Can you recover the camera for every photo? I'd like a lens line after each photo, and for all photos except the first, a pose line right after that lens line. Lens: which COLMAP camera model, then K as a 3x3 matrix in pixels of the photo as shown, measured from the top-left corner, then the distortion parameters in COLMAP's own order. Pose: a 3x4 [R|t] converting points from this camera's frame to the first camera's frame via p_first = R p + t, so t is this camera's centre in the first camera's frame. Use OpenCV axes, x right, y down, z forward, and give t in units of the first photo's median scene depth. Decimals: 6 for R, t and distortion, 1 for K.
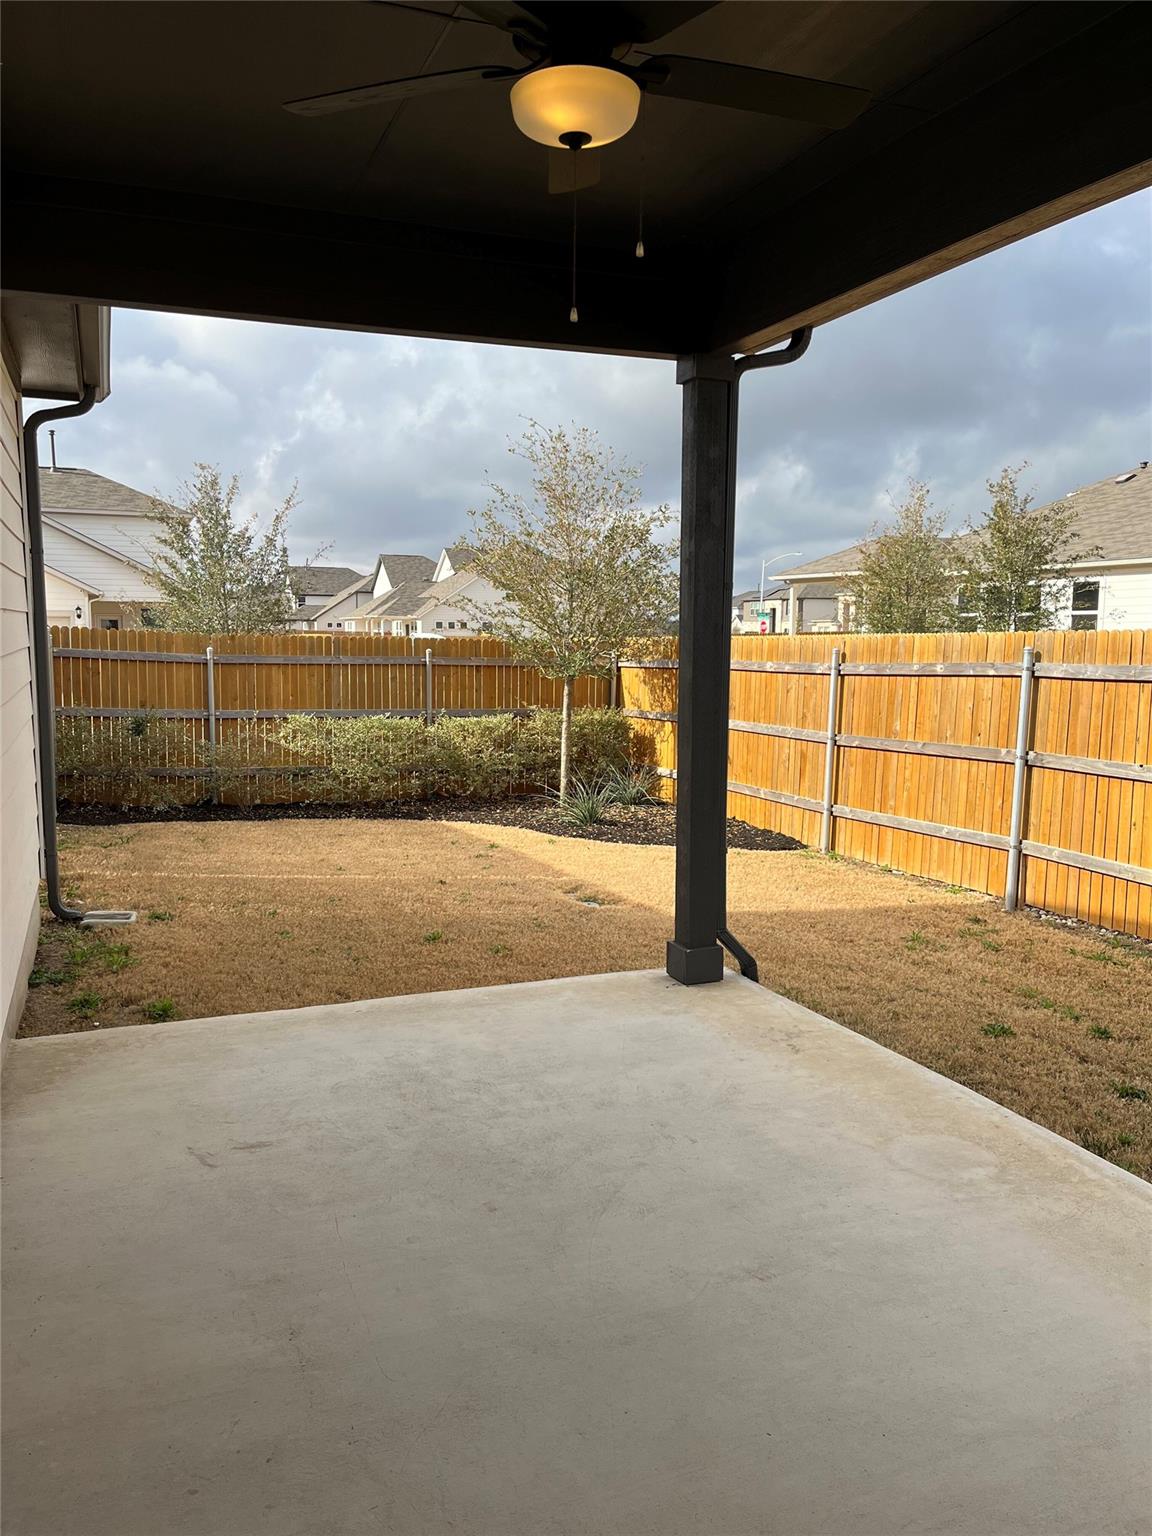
lens RADIAL K [[1173.2, 0, 570.6], [0, 1173.2, 769.9], [0, 0, 1]] dist [-0.012277, -0.034409]
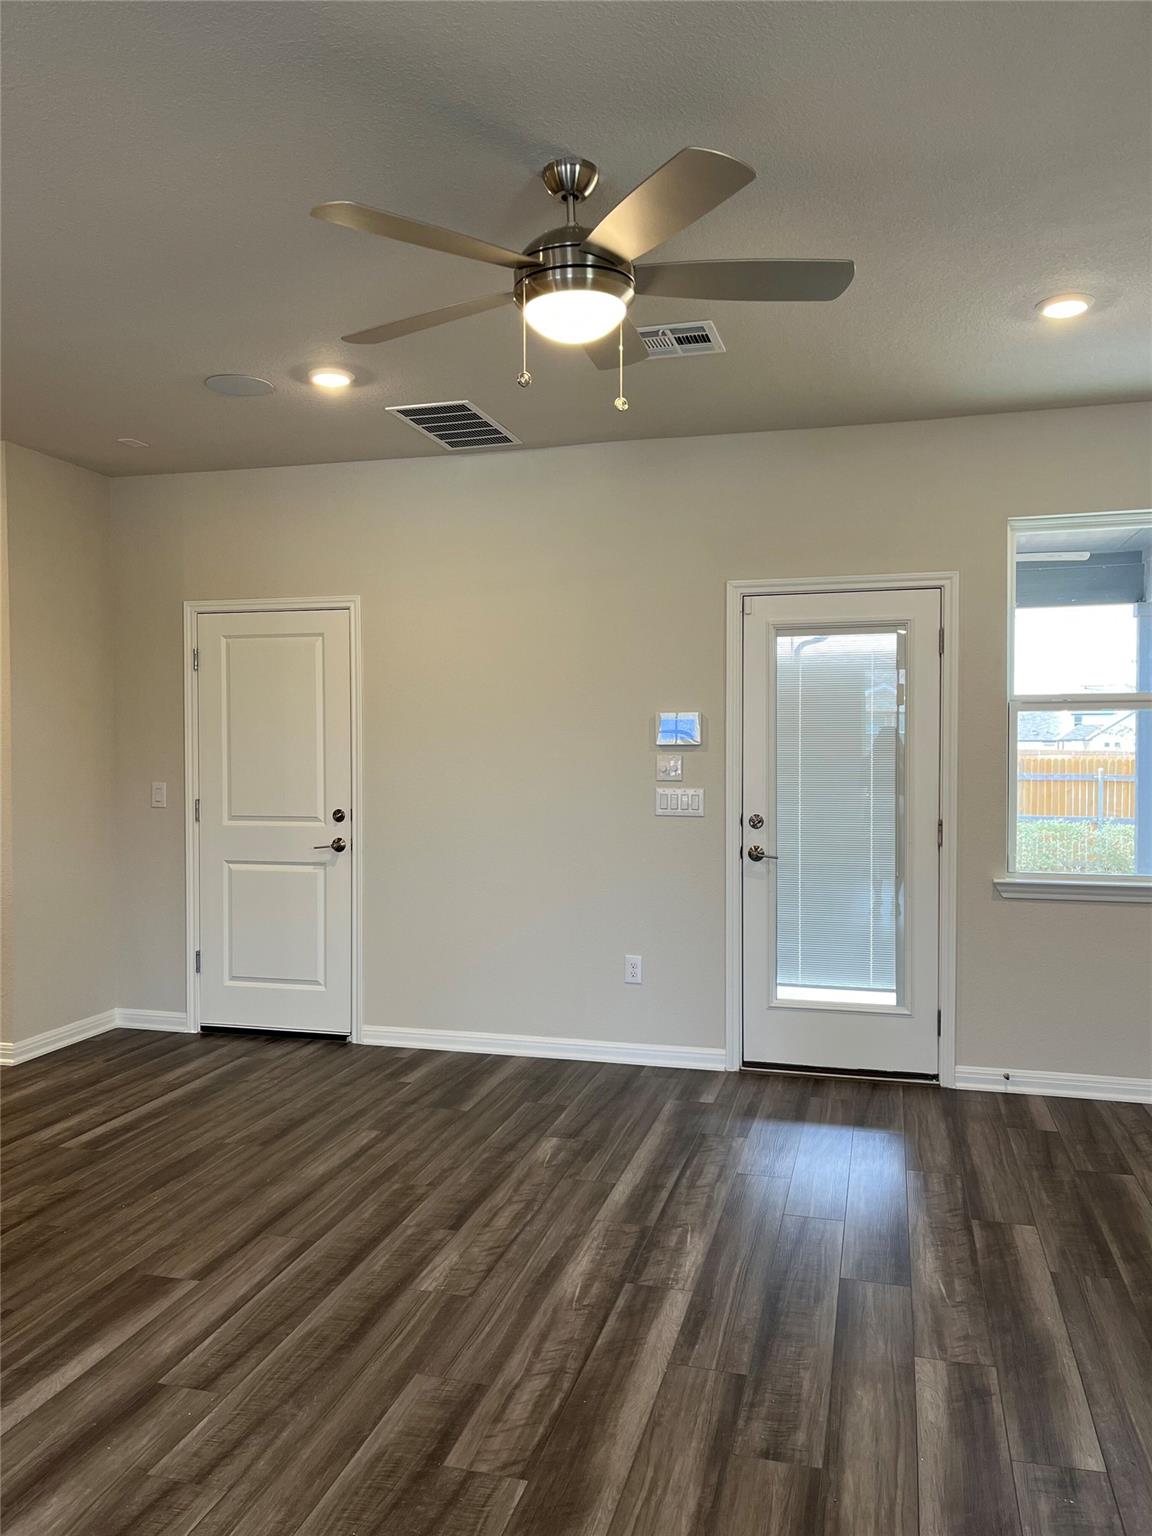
lens RADIAL K [[1173.2, 0, 570.6], [0, 1173.2, 765.0], [0, 0, 1]] dist [-0.012277, -0.034409]
pose [[0.807718, 0.001887, -0.589566, 0.151047], [-0.064622, 0.994253, -0.085351, 0.033507], [0.586017, 0.107038, 0.803198, -0.303256]]
